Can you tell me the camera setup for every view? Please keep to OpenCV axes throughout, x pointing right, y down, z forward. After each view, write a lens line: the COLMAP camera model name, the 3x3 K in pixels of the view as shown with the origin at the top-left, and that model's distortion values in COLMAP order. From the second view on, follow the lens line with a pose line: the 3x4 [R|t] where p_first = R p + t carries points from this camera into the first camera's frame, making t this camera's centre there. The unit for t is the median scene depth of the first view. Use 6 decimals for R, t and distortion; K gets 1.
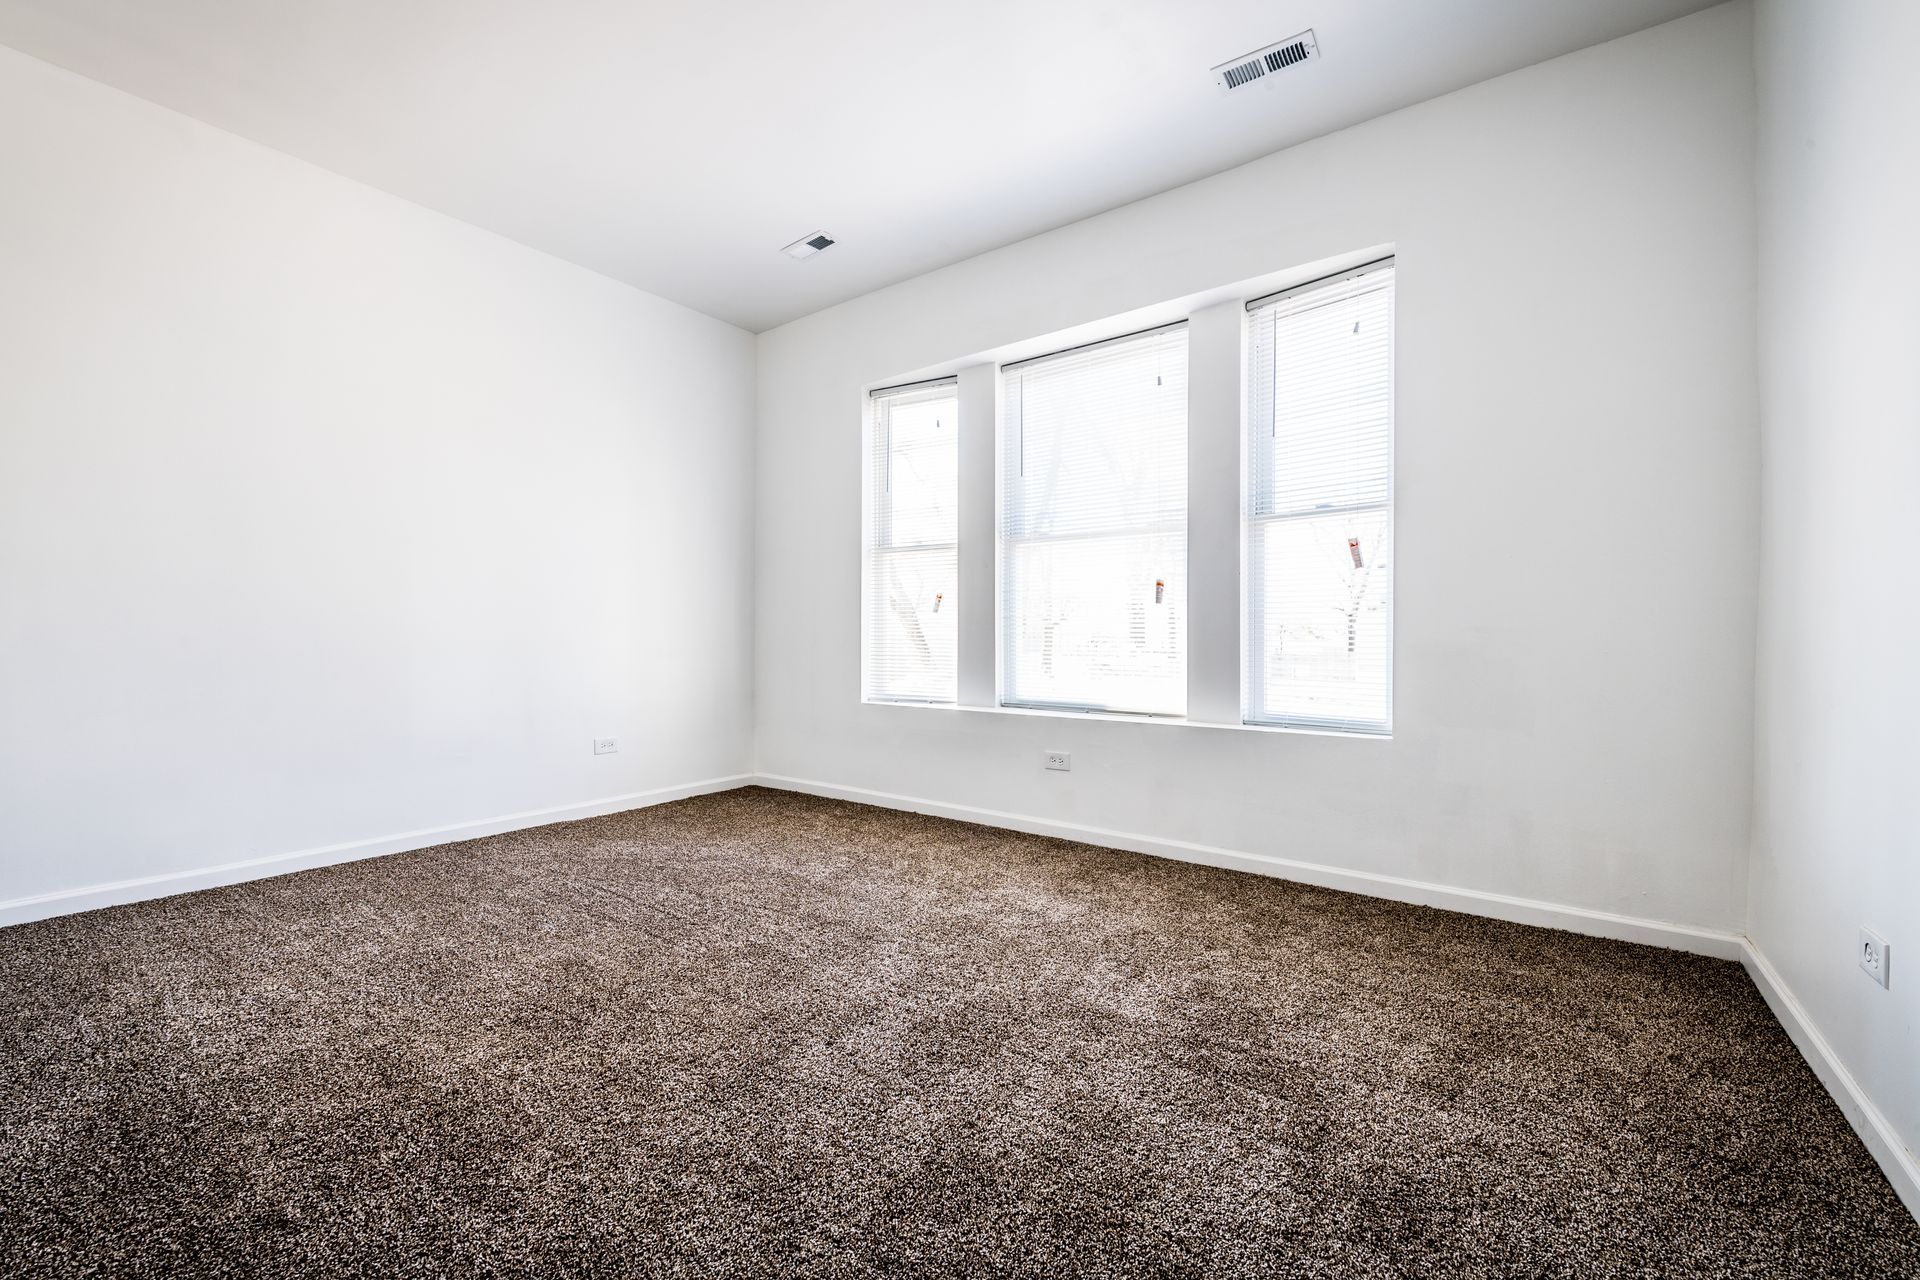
lens RADIAL K [[759.7, 0, 955.2], [0, 759.7, 635.6], [0, 0, 1]] dist [0.001826, -0.004422]
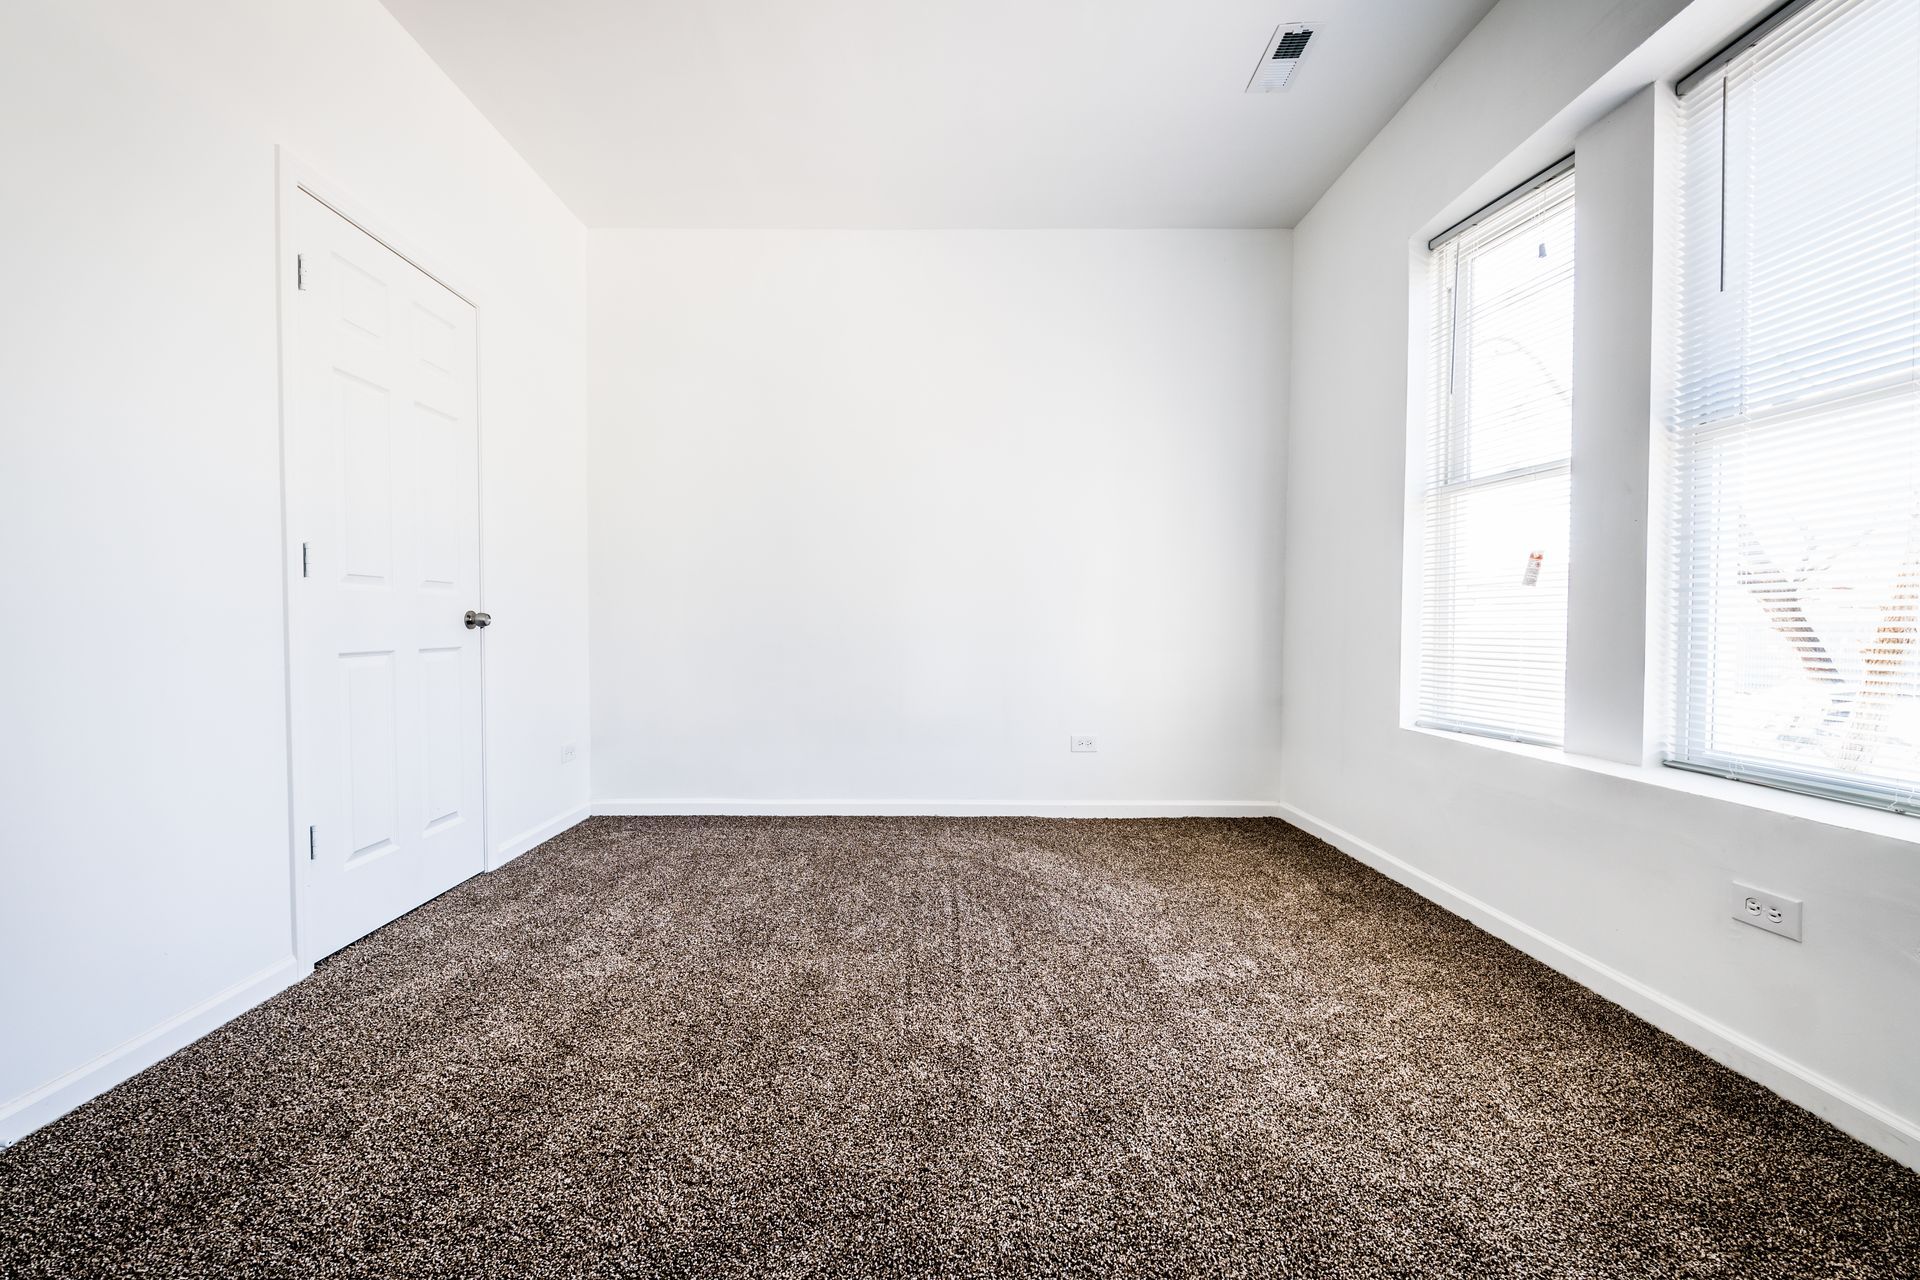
lens RADIAL K [[759.7, 0, 955.2], [0, 759.7, 635.6], [0, 0, 1]] dist [0.001826, -0.004422]
pose [[0.607685, 0.015001, -0.794036, 0.173052], [-0.004470, 0.999870, 0.015469, 0.001096], [0.794165, -0.005851, 0.607674, 0.321679]]
